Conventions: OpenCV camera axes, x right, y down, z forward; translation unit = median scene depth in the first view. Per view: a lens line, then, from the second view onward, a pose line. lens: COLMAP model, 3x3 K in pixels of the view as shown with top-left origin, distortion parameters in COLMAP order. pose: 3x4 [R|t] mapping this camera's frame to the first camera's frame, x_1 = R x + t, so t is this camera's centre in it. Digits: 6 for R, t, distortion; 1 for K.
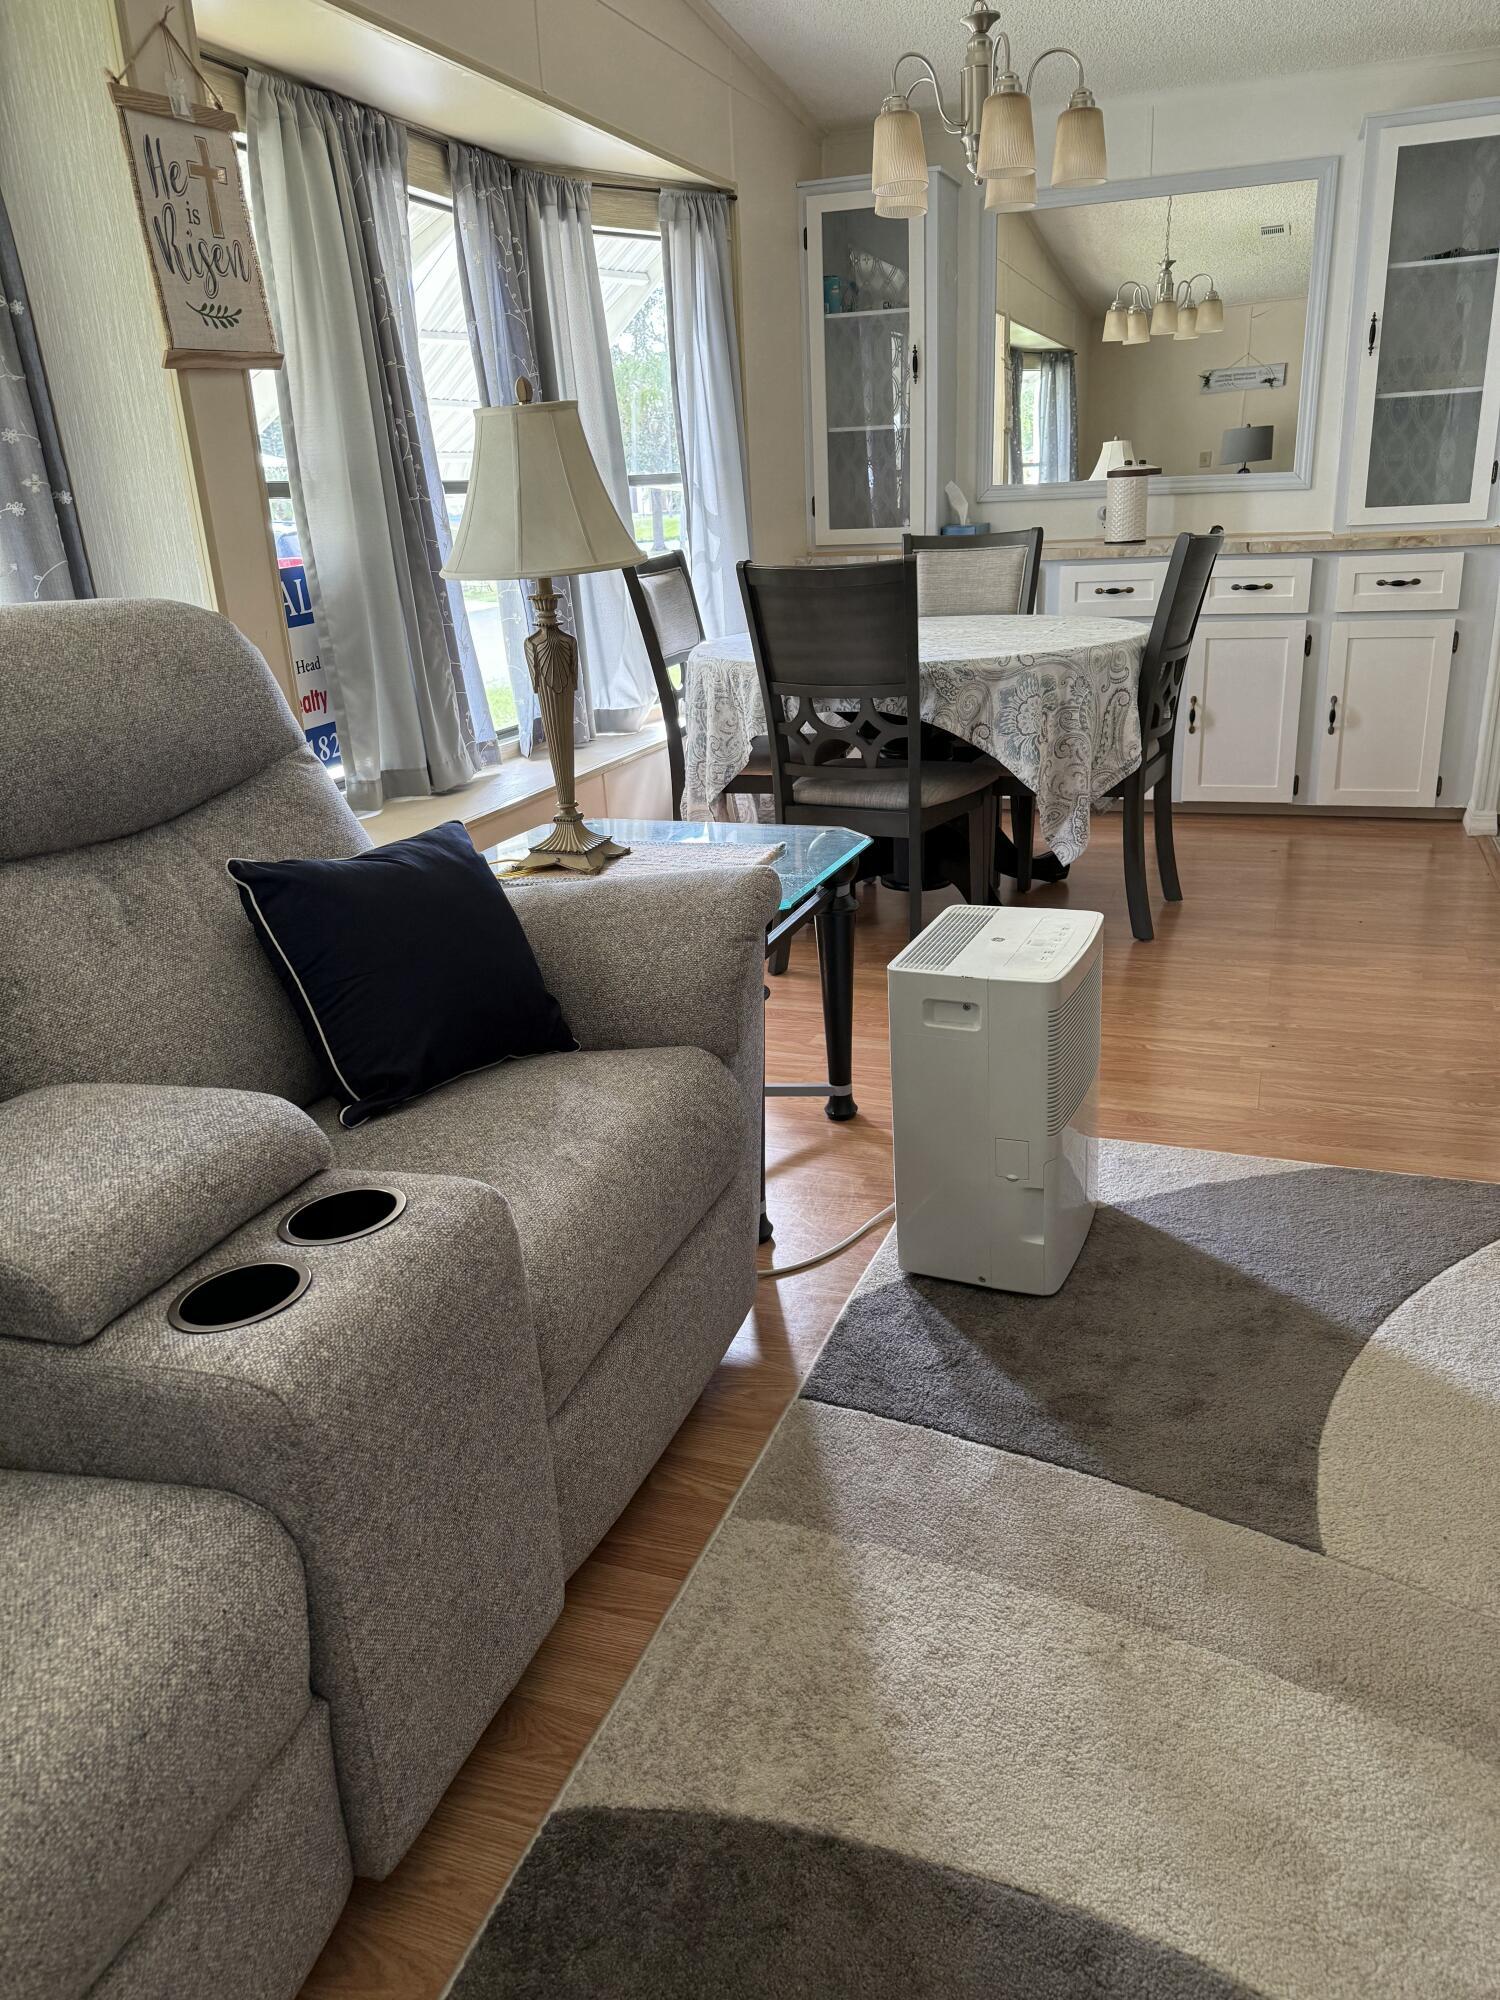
lens RADIAL K [[1376.6, 0, 750.0], [0, 1376.6, 1000.0], [0, 0, 1]] dist [0.045397, -0.067347]
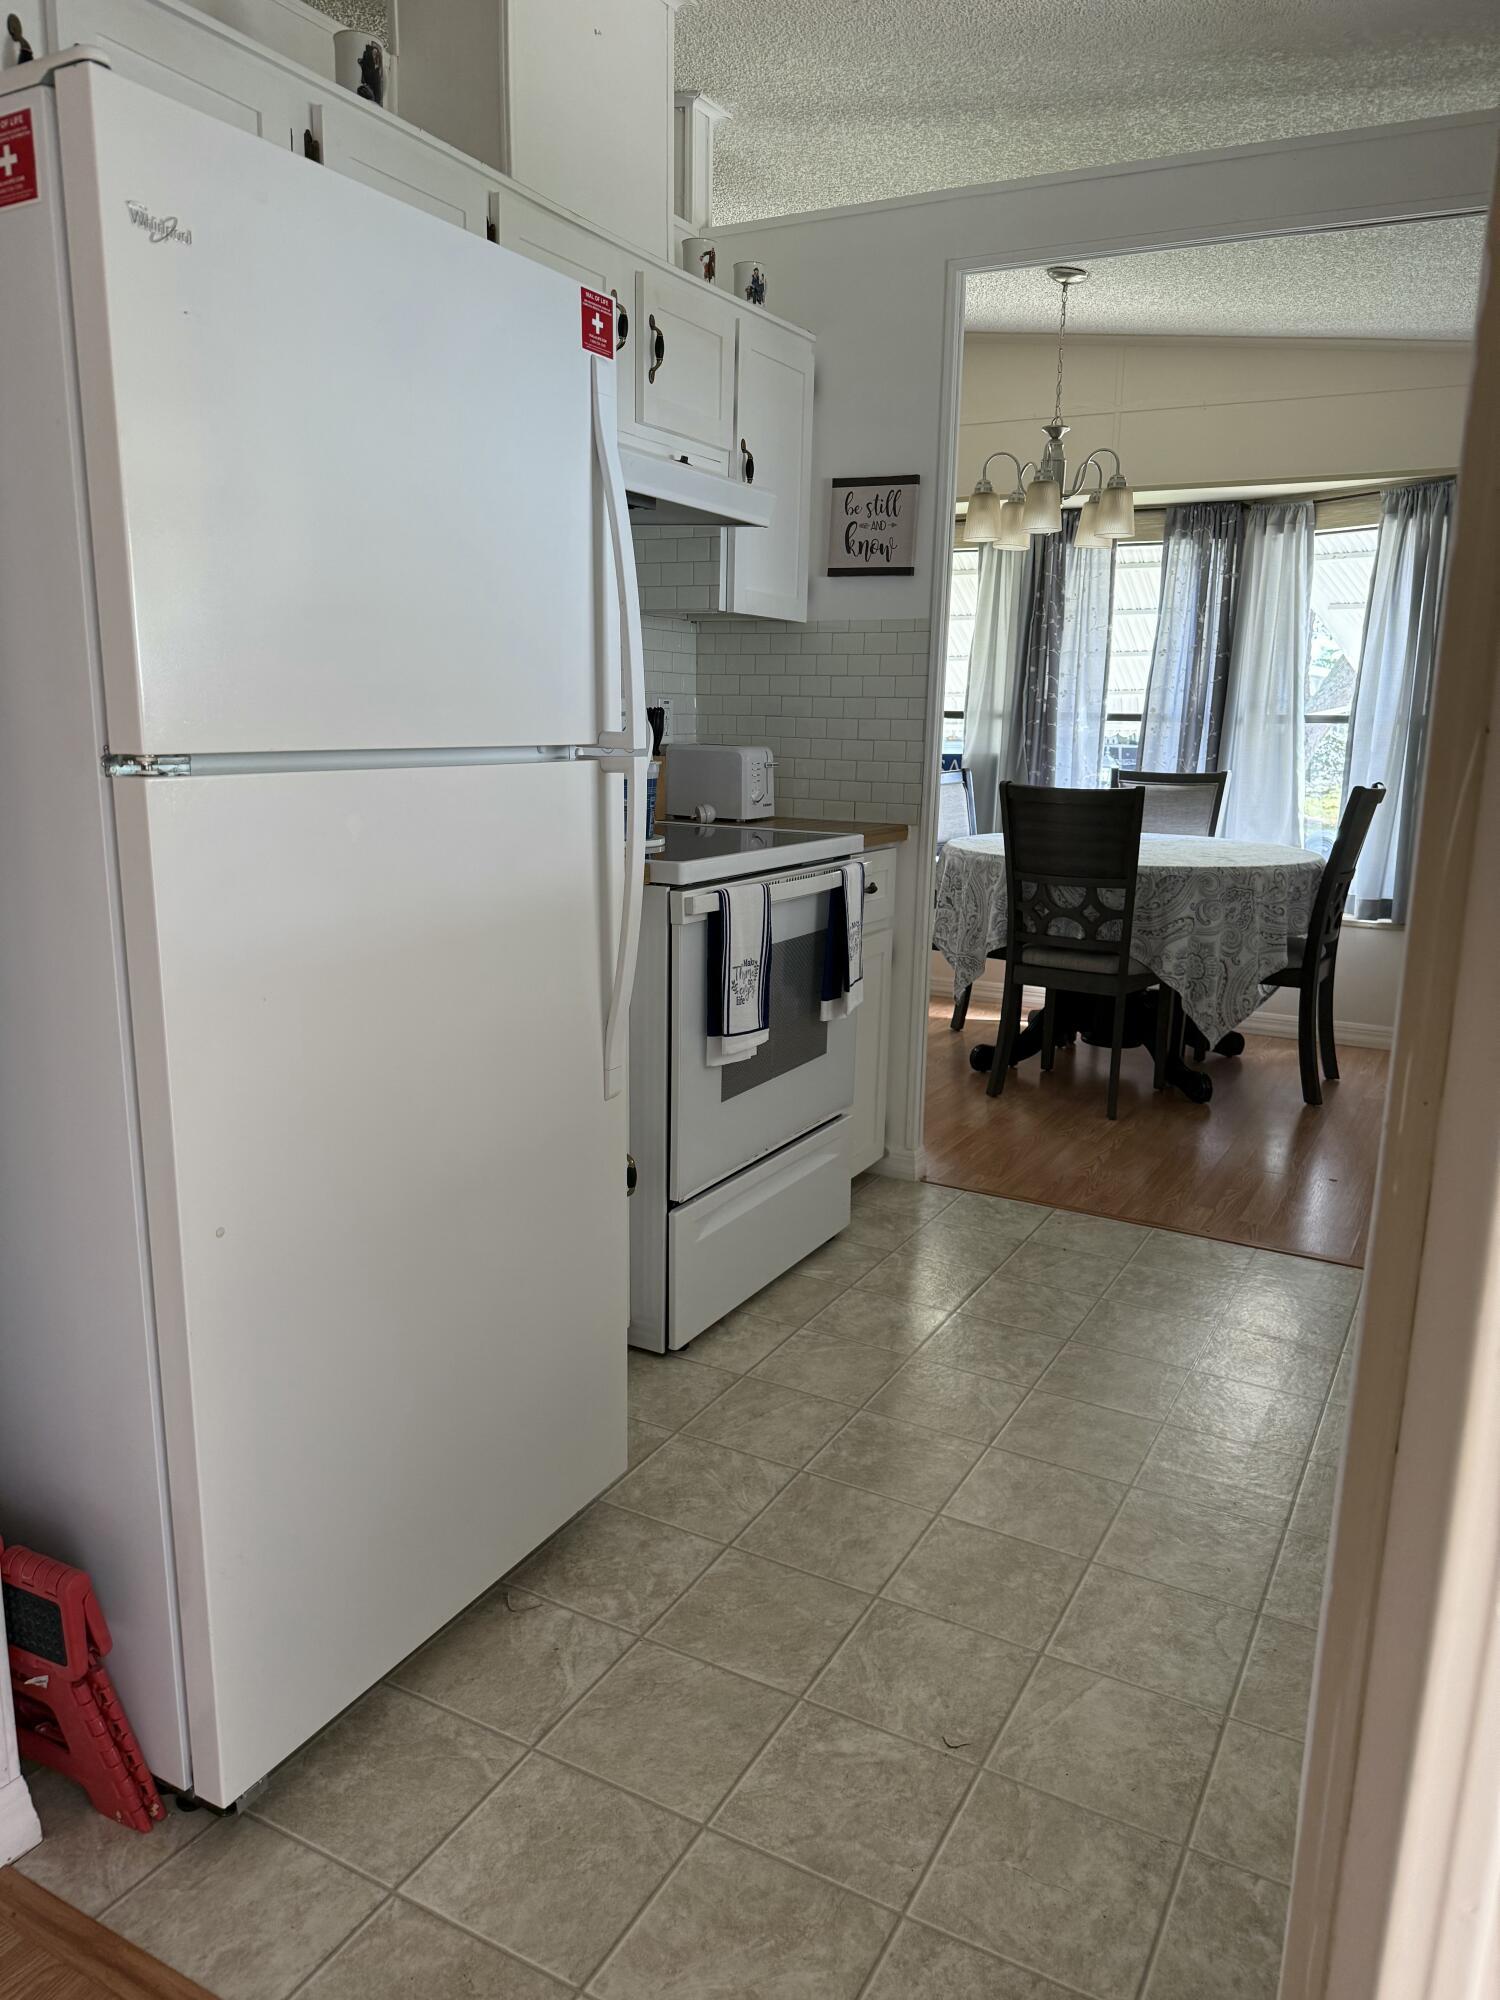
lens RADIAL K [[1370.1, 0, 732.8], [0, 1370.1, 1026.6], [0, 0, 1]] dist [0.001604, -0.012316]
pose [[-0.141395, 0.267191, -0.953214, 1.621687], [-0.337332, 0.892257, 0.300142, -0.432685], [0.930707, 0.363988, -0.036029, 0.888521]]
